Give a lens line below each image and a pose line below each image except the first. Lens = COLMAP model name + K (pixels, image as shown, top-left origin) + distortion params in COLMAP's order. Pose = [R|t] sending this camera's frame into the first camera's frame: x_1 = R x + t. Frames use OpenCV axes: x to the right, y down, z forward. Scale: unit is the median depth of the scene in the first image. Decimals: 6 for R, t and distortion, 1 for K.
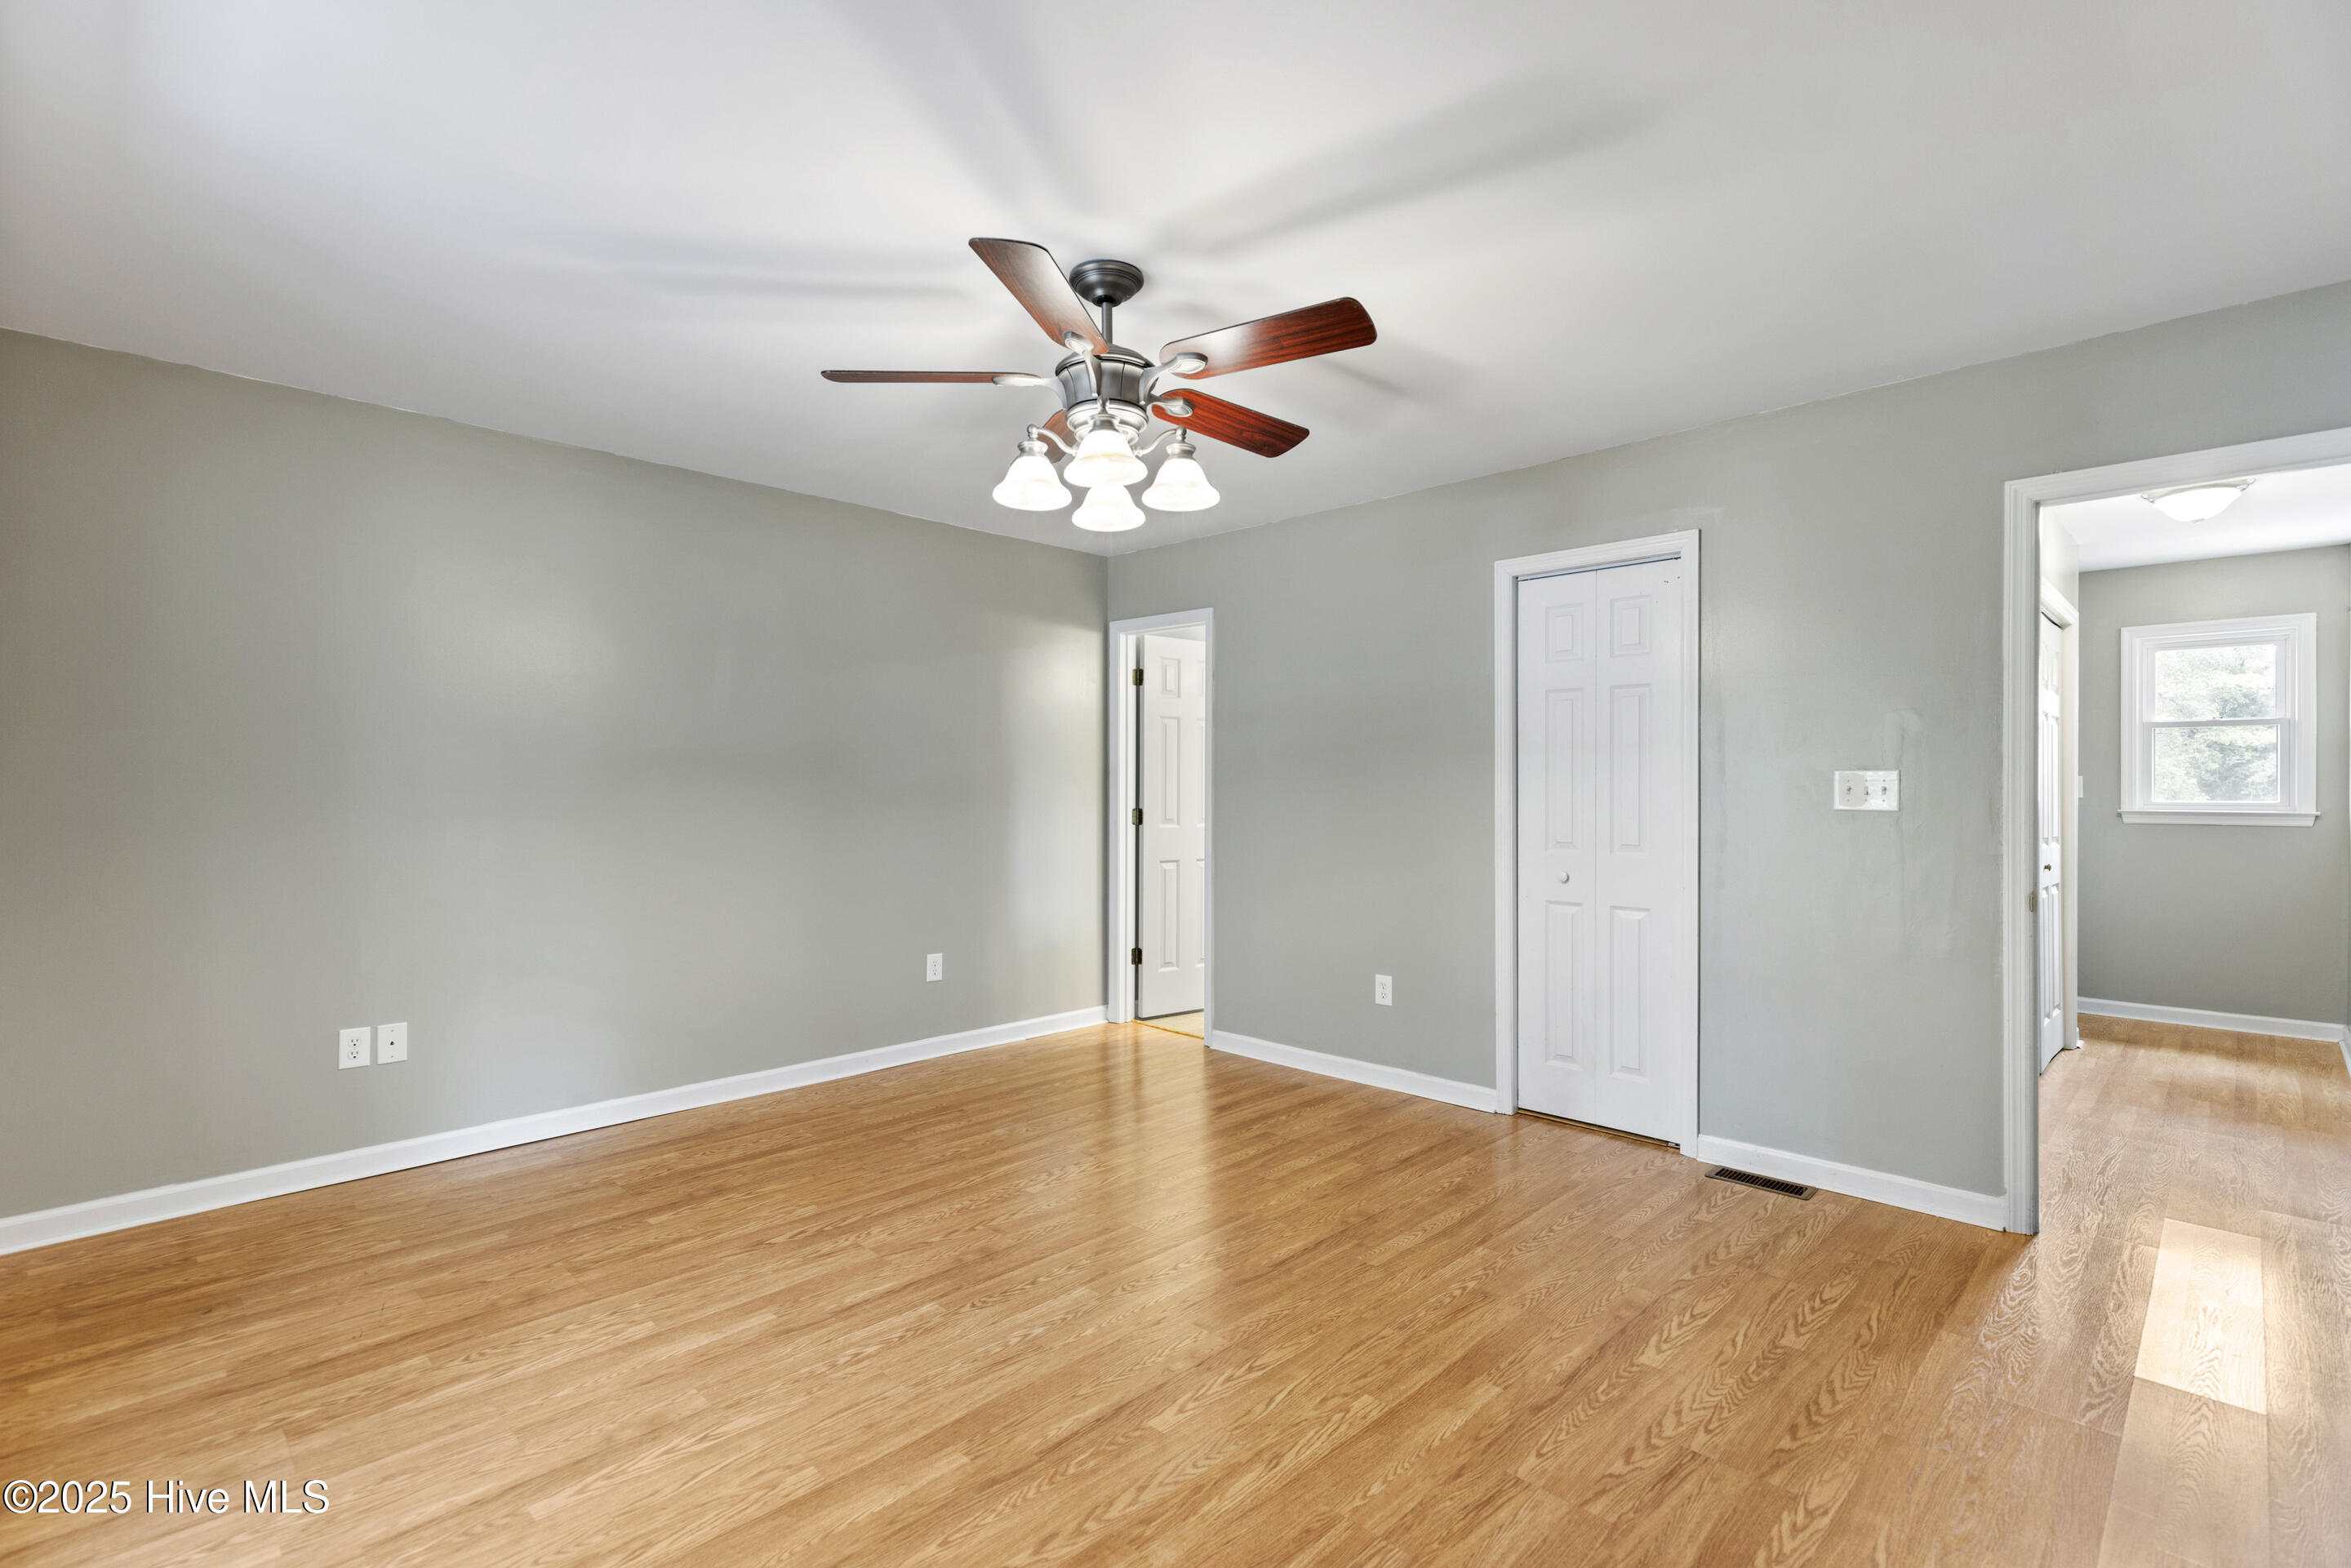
lens RADIAL K [[1073.7, 0, 1178.6], [0, 1073.7, 786.8], [0, 0, 1]] dist [0.002436, -0.000464]
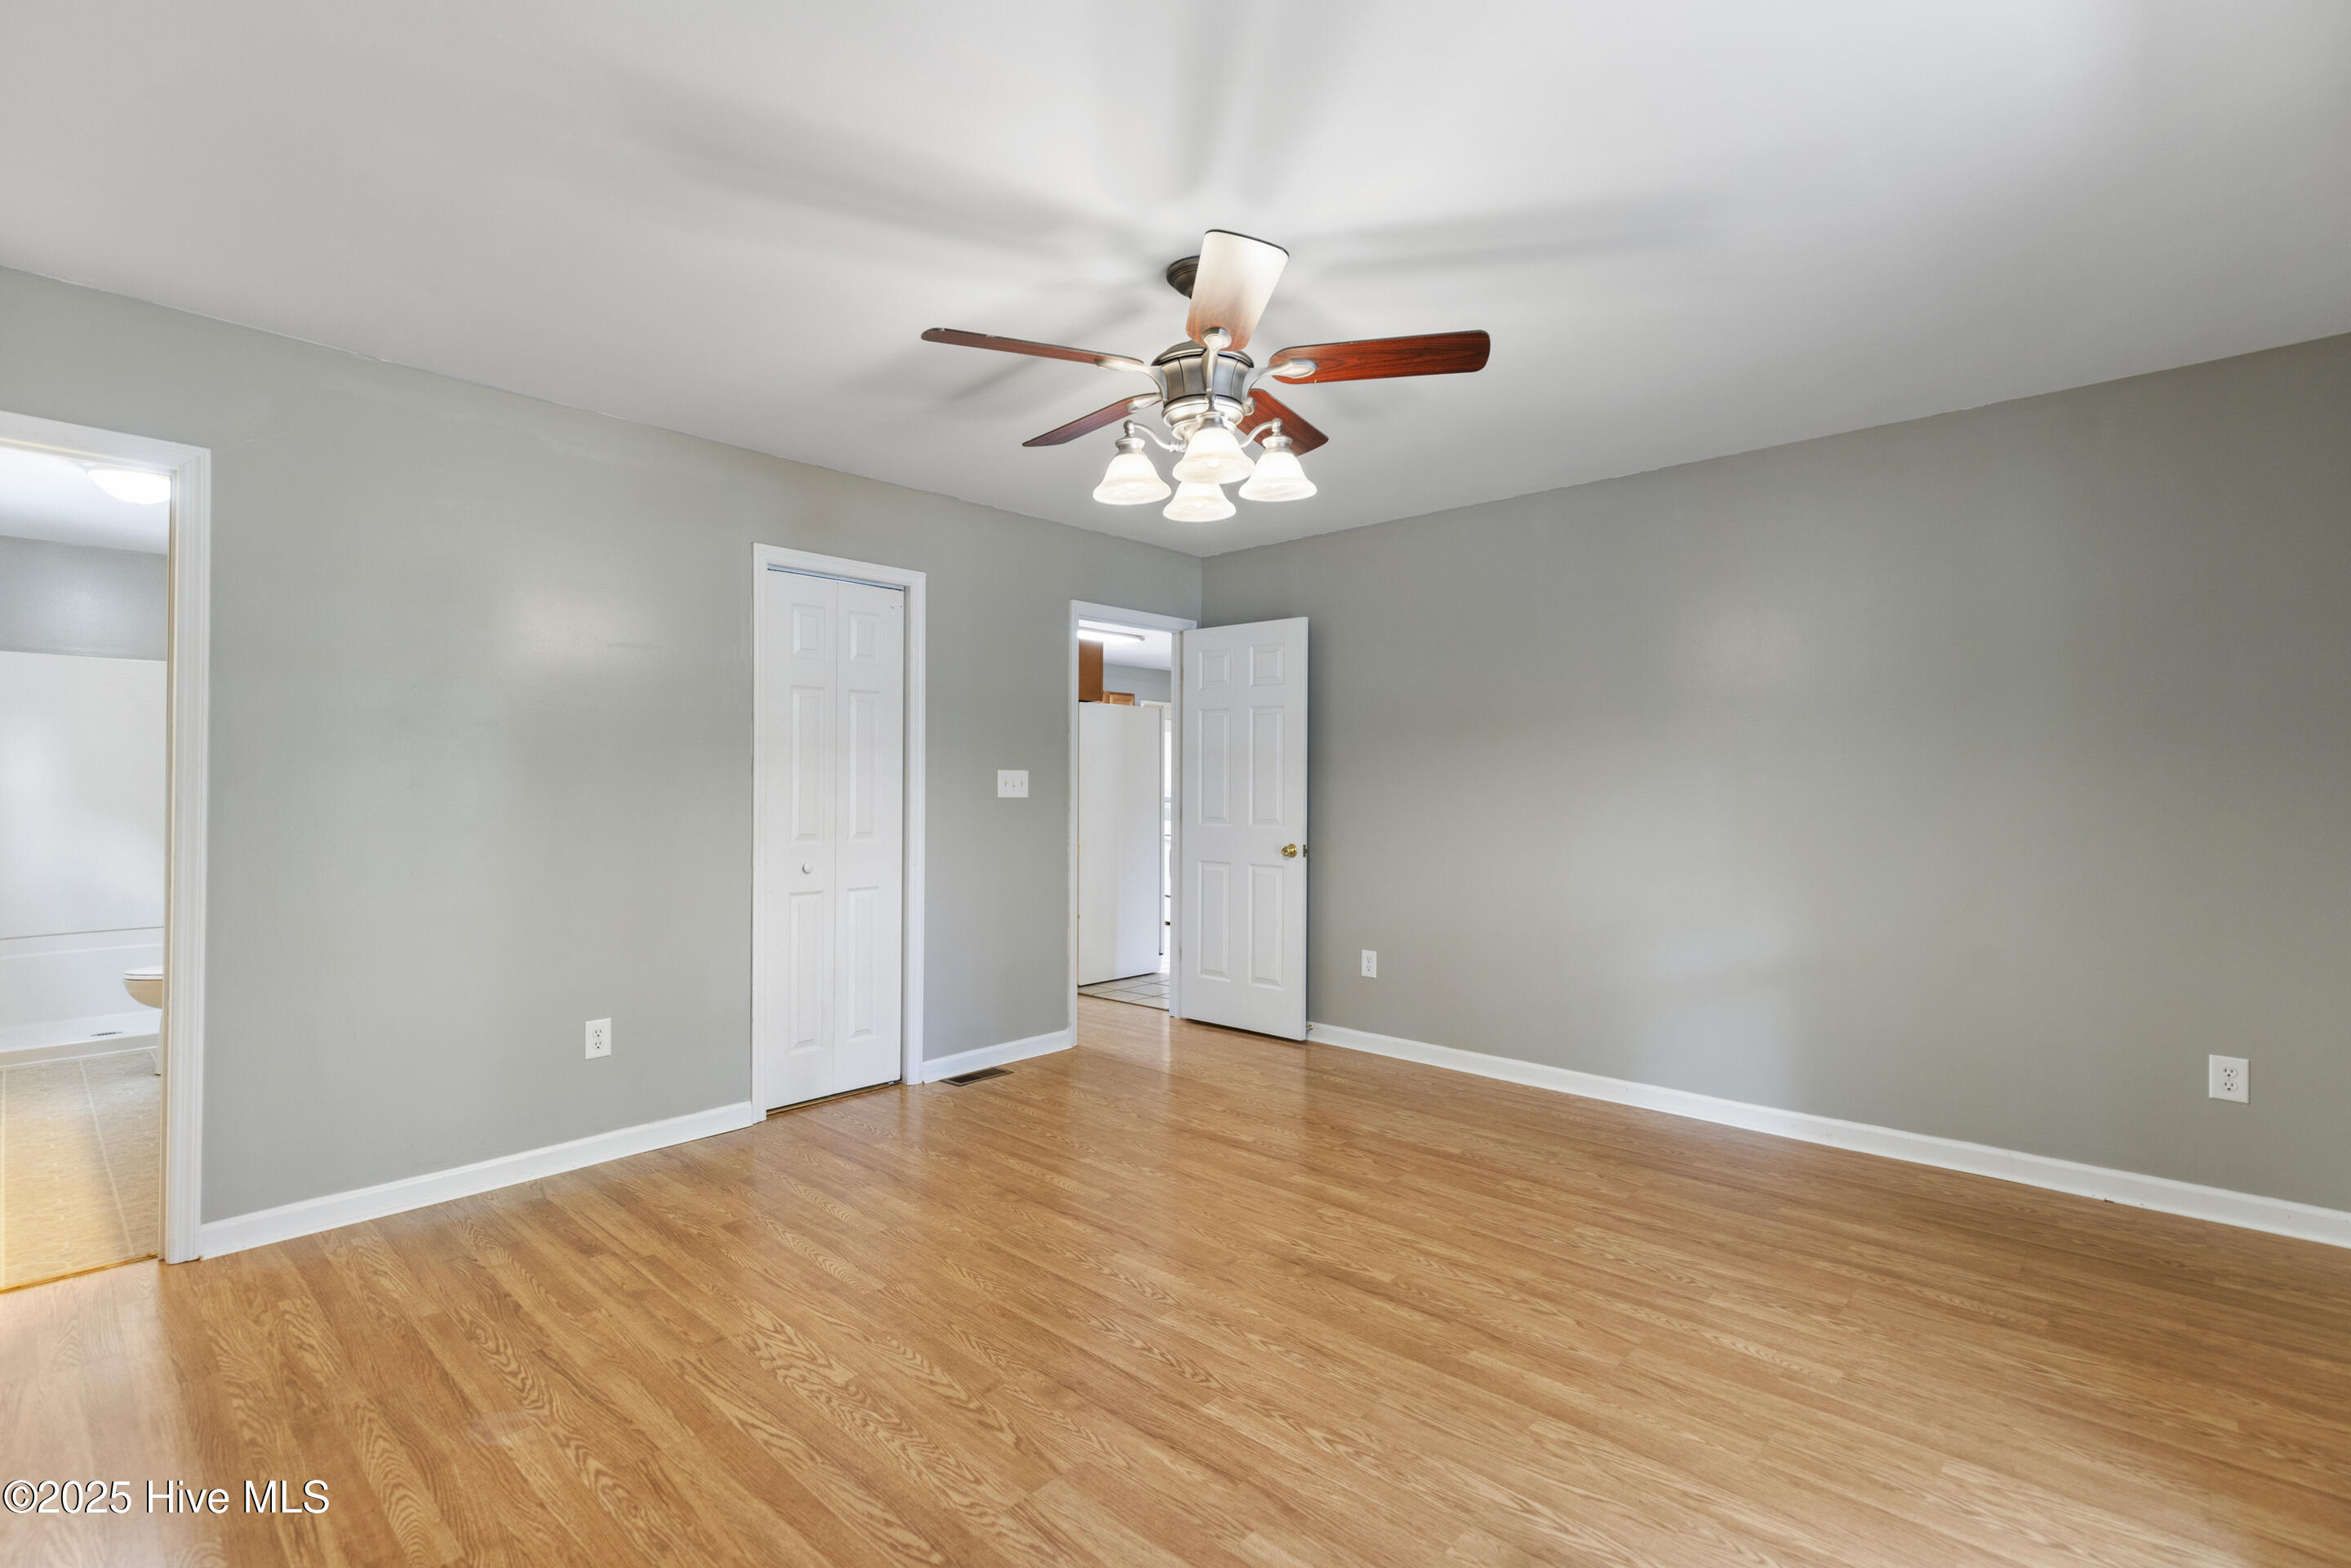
lens RADIAL K [[1073.7, 0, 1164.7], [0, 1073.7, 775.4], [0, 0, 1]] dist [0.002436, -0.000464]
pose [[-0.013338, 0.002446, 0.999908, -0.875344], [0.000572, 0.999997, -0.002439, -0.002528], [-0.999911, 0.000540, -0.013340, 0.863224]]
